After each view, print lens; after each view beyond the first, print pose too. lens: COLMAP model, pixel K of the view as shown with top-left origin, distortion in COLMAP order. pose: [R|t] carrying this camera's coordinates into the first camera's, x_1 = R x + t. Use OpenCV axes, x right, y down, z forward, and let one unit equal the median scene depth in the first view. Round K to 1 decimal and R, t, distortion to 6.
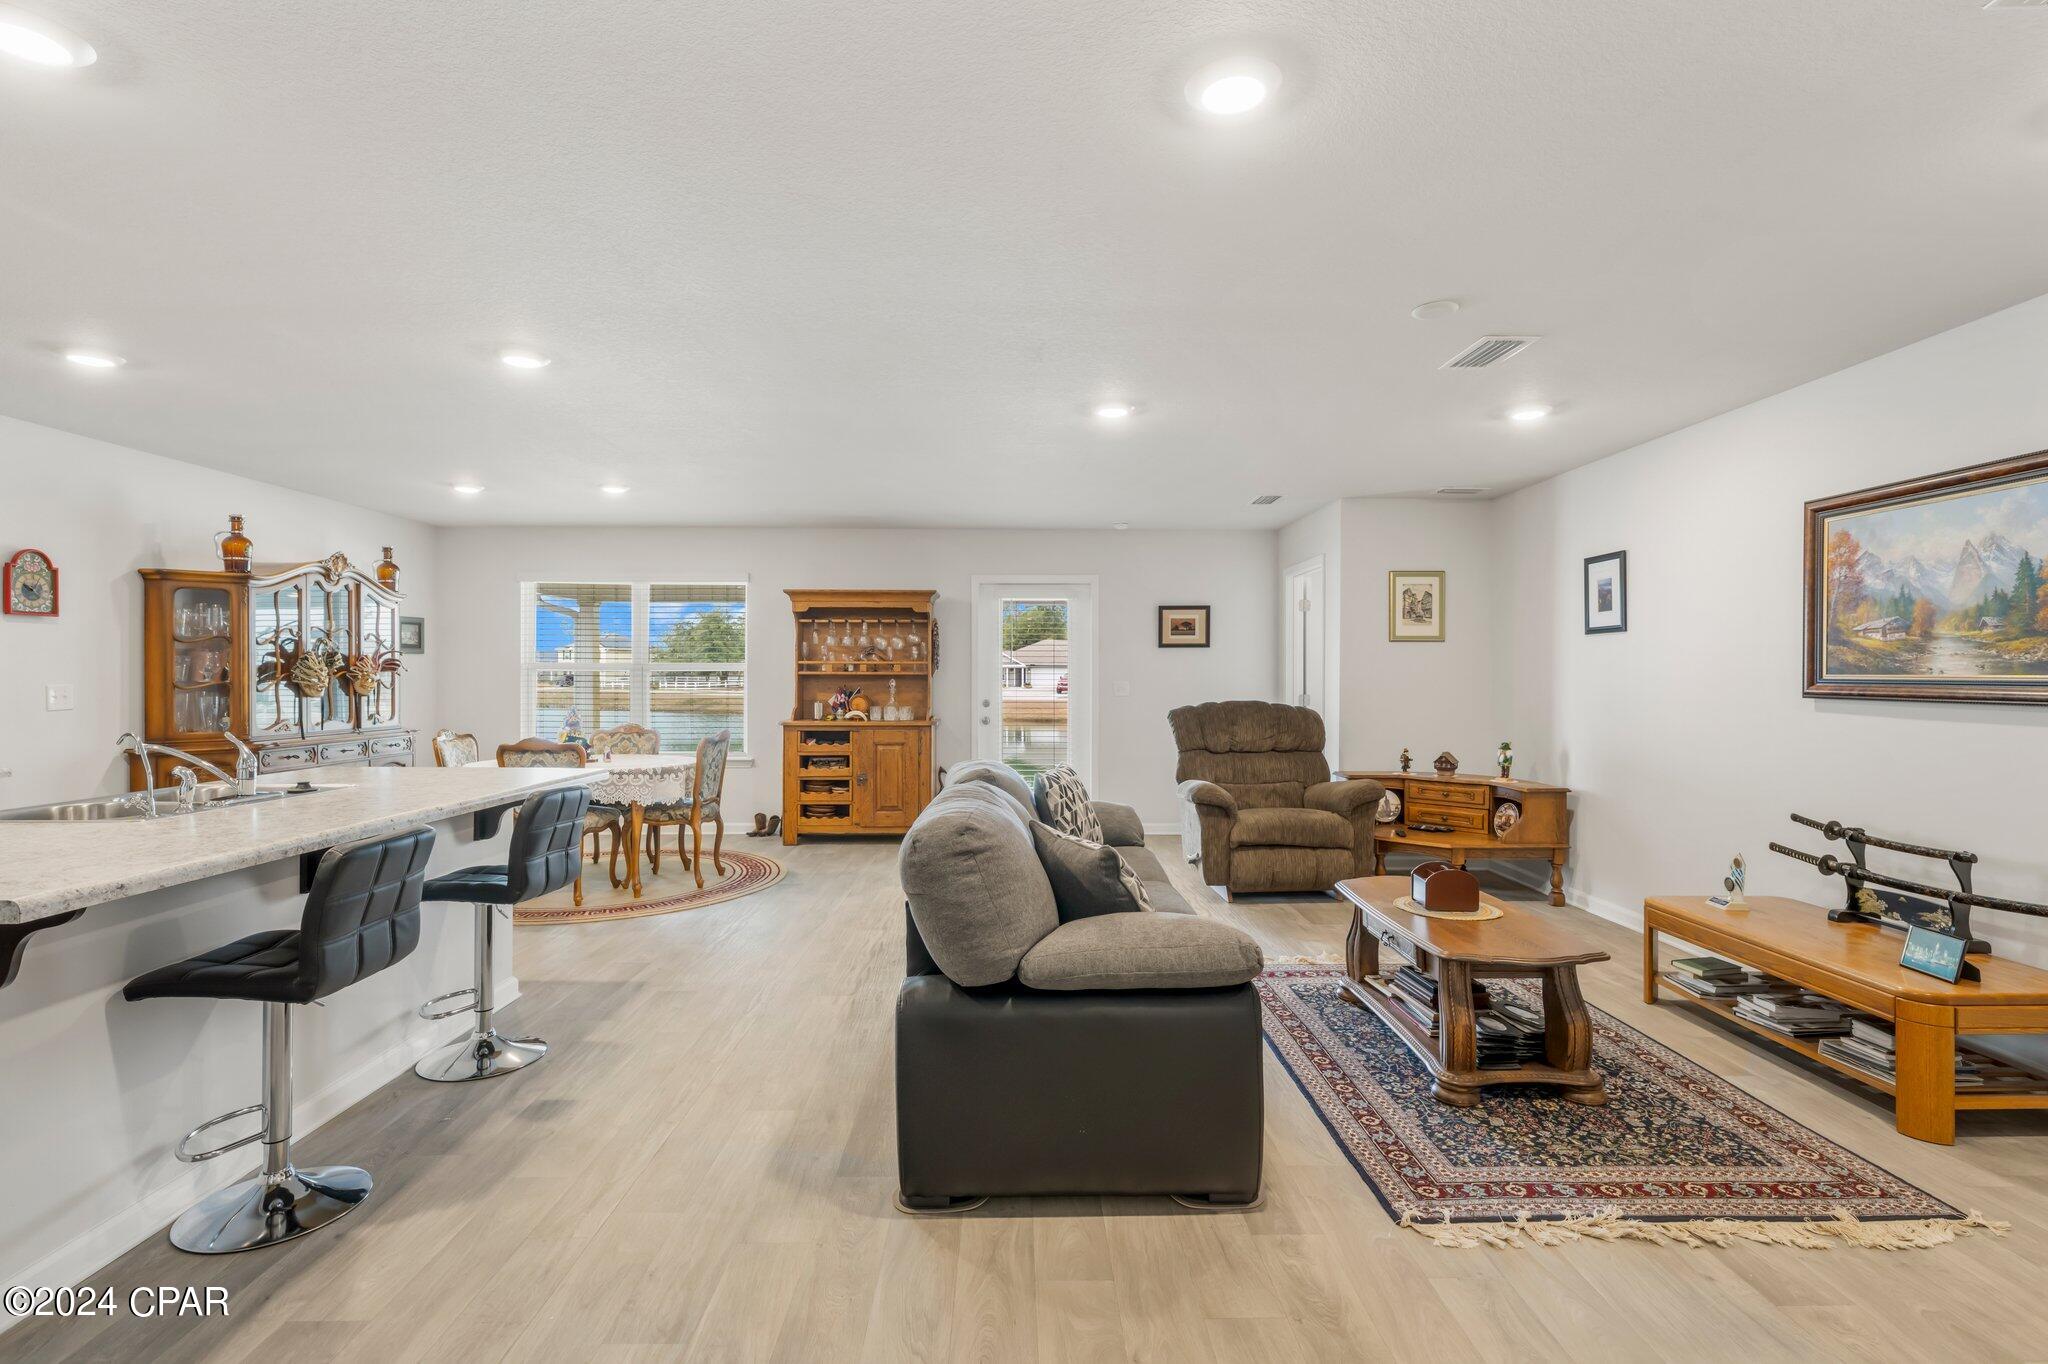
lens RADIAL K [[981.7, 0, 1033.1], [0, 981.7, 678.6], [0, 0, 1]] dist [0.009357, -0.002426]
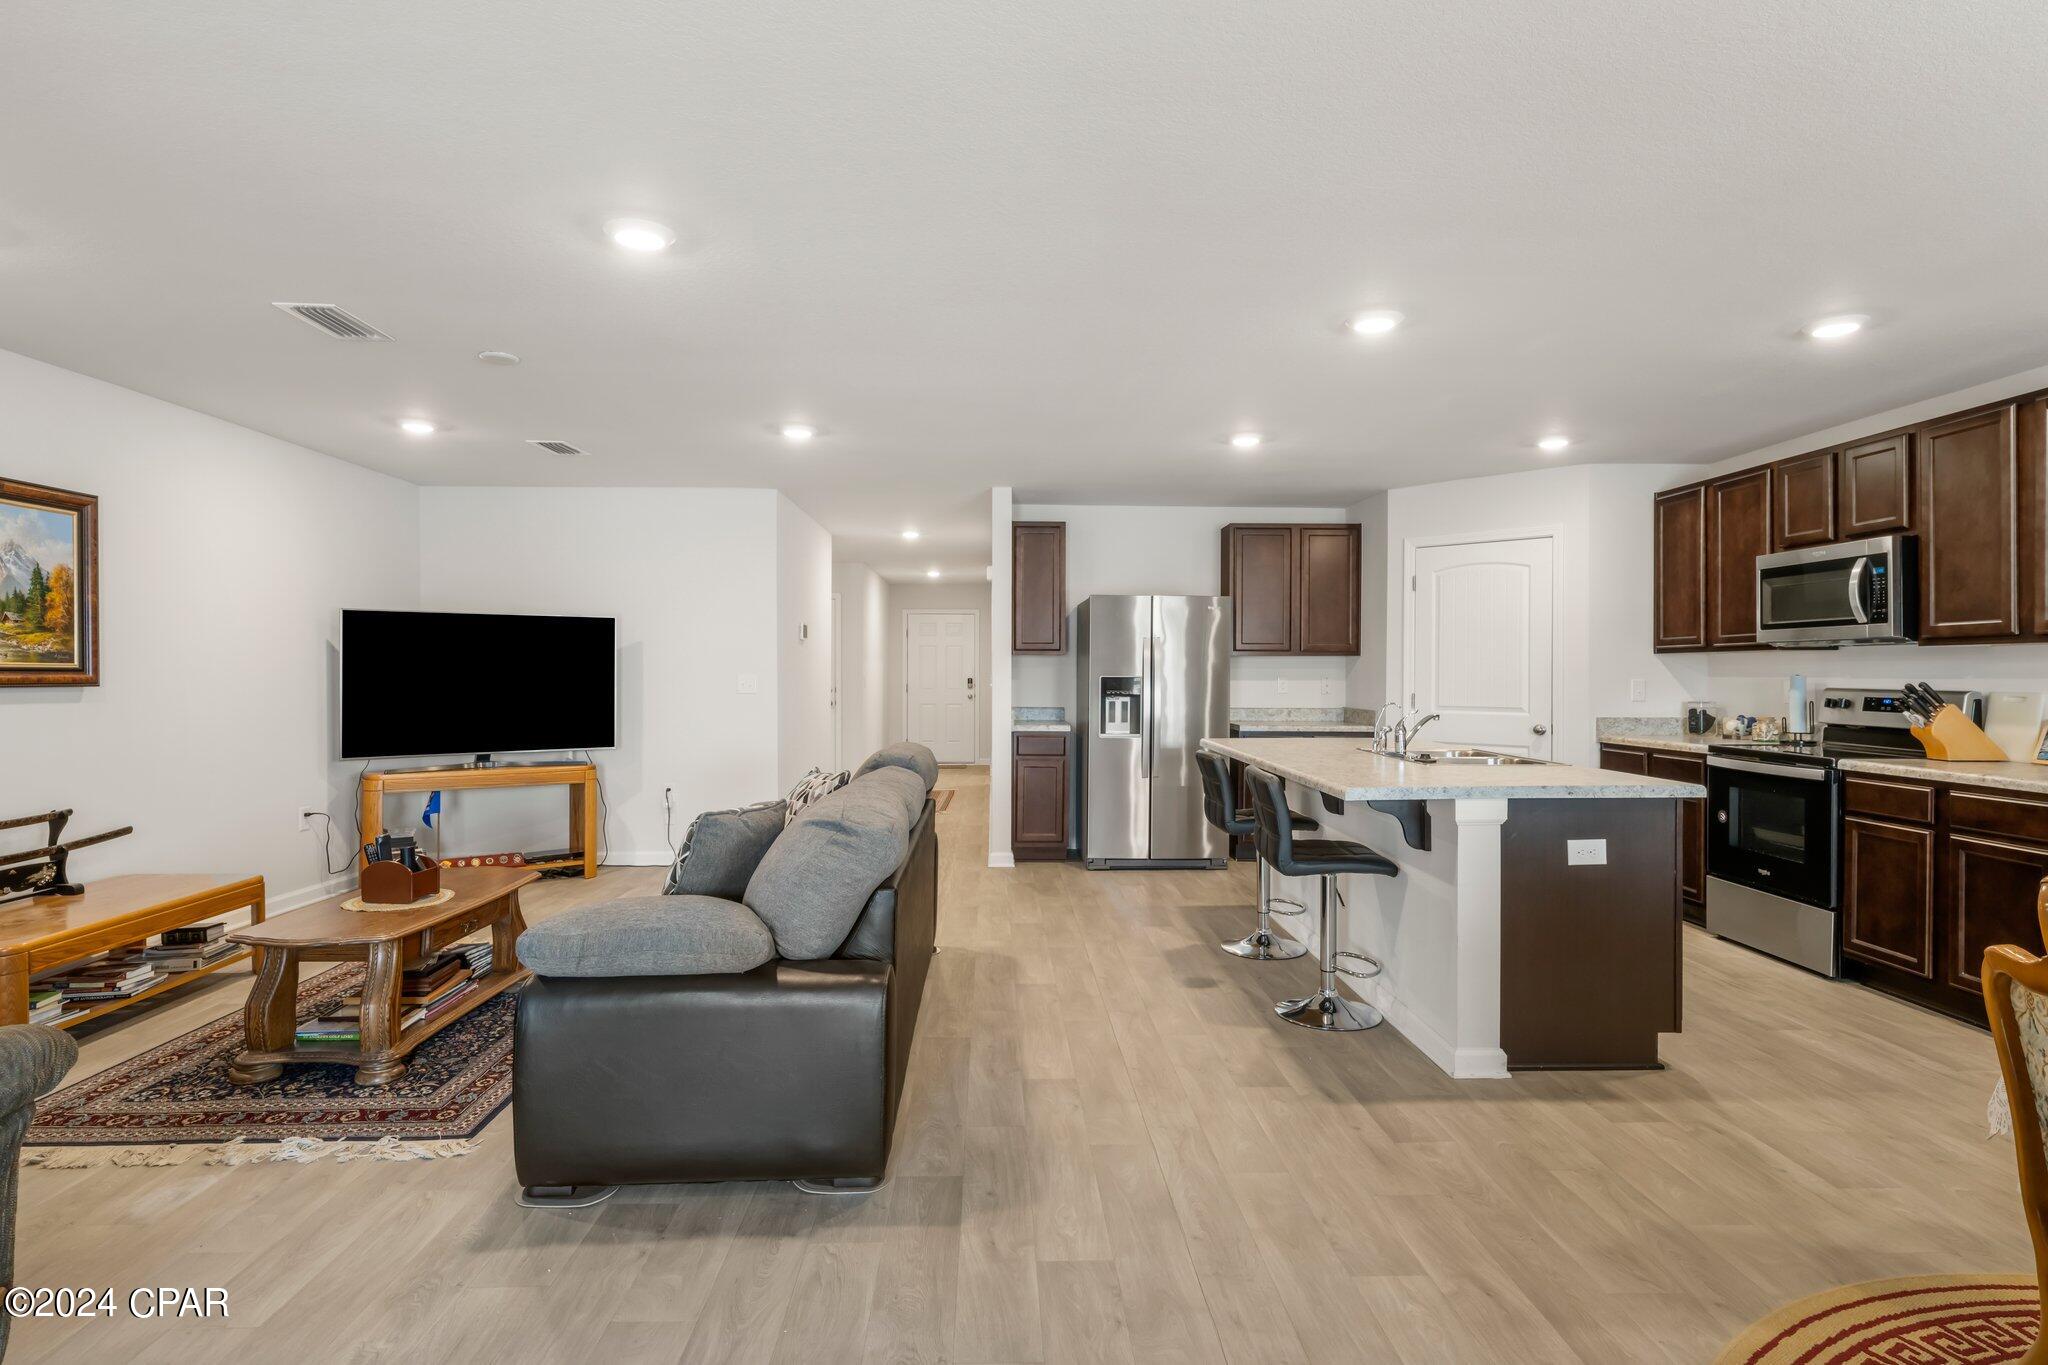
lens RADIAL K [[1037.6, 0, 1014.7], [0, 1037.6, 680.1], [0, 0, 1]] dist [-0.016367, 0.003165]
pose [[-0.999980, -0.004146, -0.004849, -0.123094], [-0.004199, 0.999932, 0.010905, -0.000397], [0.004804, 0.010925, -0.999929, 1.329197]]
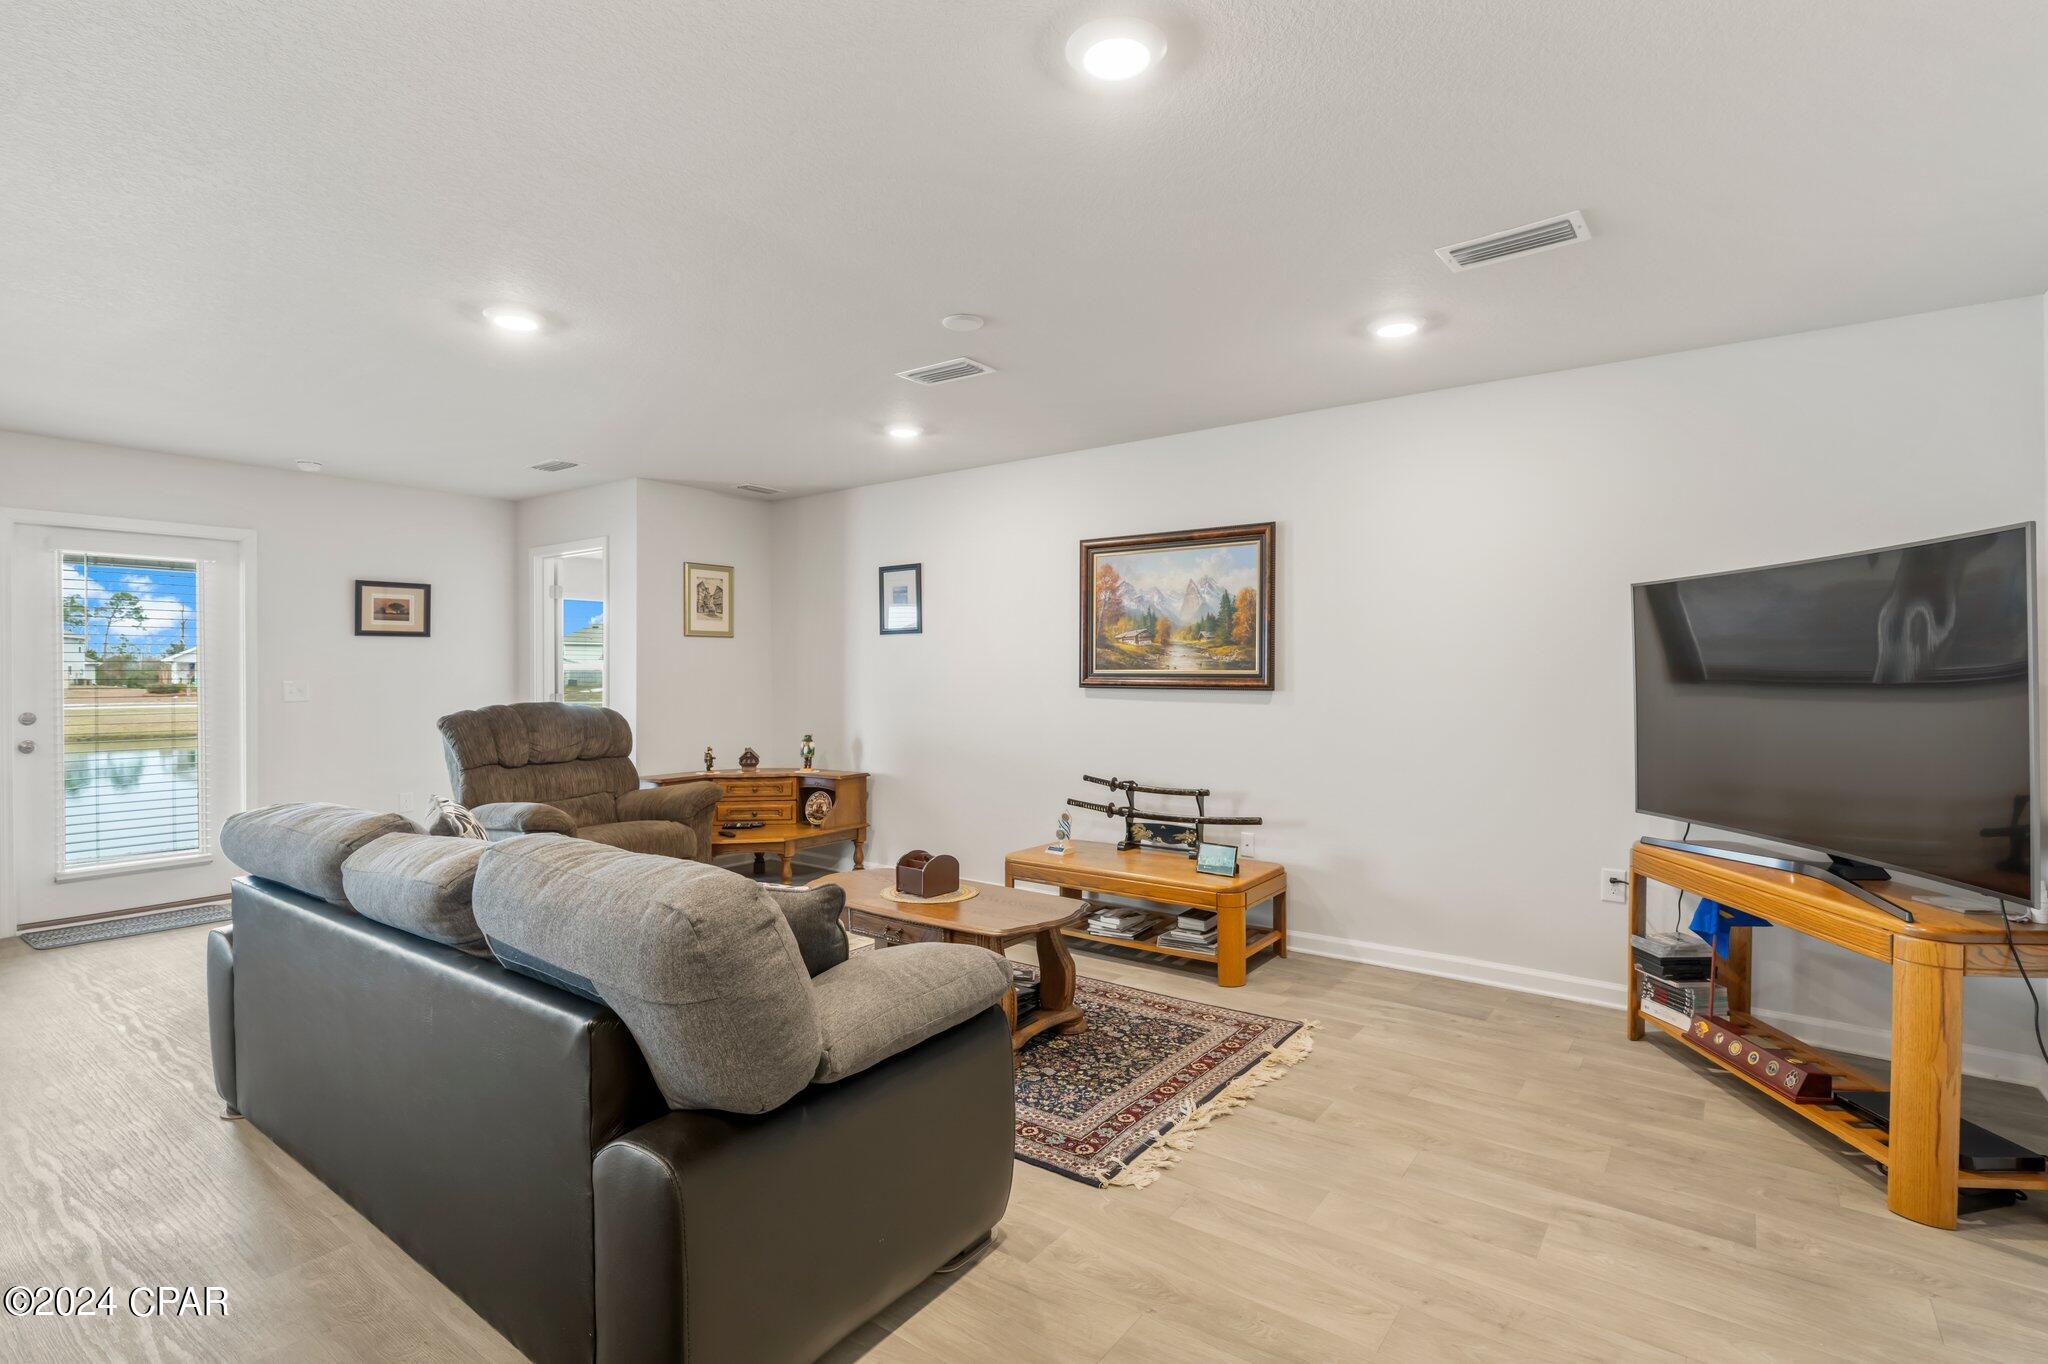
lens RADIAL K [[970.5, 0, 1048.4], [0, 970.5, 685.4], [0, 0, 1]] dist [-0.001804, -0.000367]
pose [[0.606684, -0.013180, 0.794834, -0.209212], [0.004740, 0.999905, 0.012963, -0.000403], [-0.794929, -0.004097, 0.606689, 0.177319]]
